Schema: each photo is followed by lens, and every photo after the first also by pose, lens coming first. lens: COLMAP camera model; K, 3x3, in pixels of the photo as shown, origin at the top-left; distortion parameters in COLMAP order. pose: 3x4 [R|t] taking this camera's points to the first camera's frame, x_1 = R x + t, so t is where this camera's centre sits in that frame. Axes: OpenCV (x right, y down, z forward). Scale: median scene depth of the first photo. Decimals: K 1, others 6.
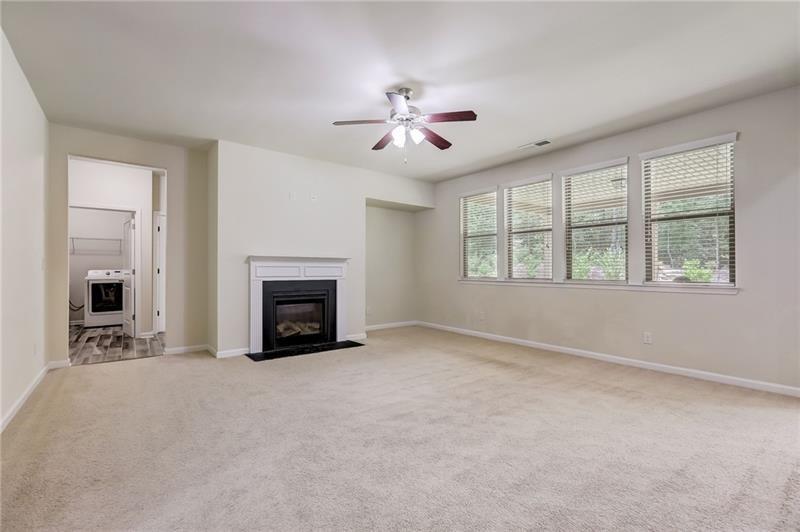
lens RADIAL K [[356.5, 0, 402.4], [0, 356.5, 268.1], [0, 0, 1]] dist [0.000685, 0.000870]
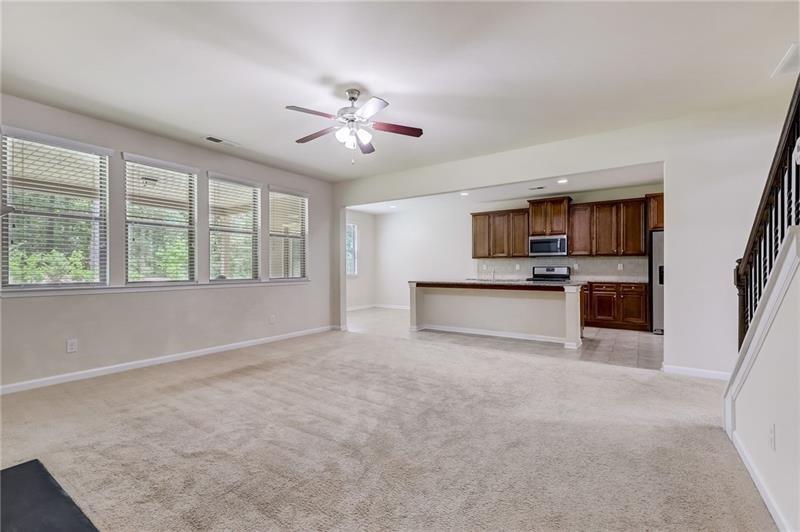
lens RADIAL K [[356.5, 0, 402.4], [0, 356.5, 268.1], [0, 0, 1]] dist [0.000685, 0.000870]
pose [[-0.305283, 0.004183, 0.952252, -0.696278], [-0.000884, 0.999989, -0.004676, 0.001376], [-0.952261, -0.002269, -0.305276, 0.828021]]
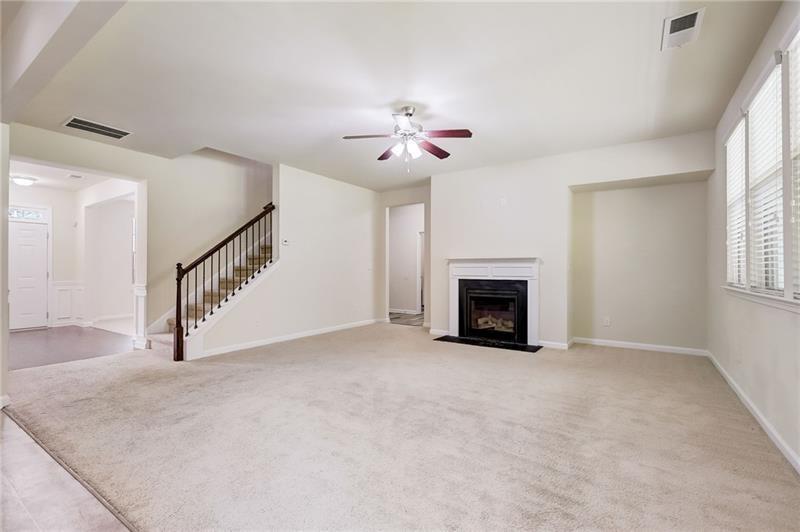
lens RADIAL K [[356.5, 0, 402.4], [0, 356.5, 268.1], [0, 0, 1]] dist [0.000685, 0.000870]
pose [[0.311247, -0.004878, -0.950316, 0.744185], [0.001908, 0.999988, -0.004508, 0.003822], [0.950327, -0.000410, 0.311253, 0.449689]]
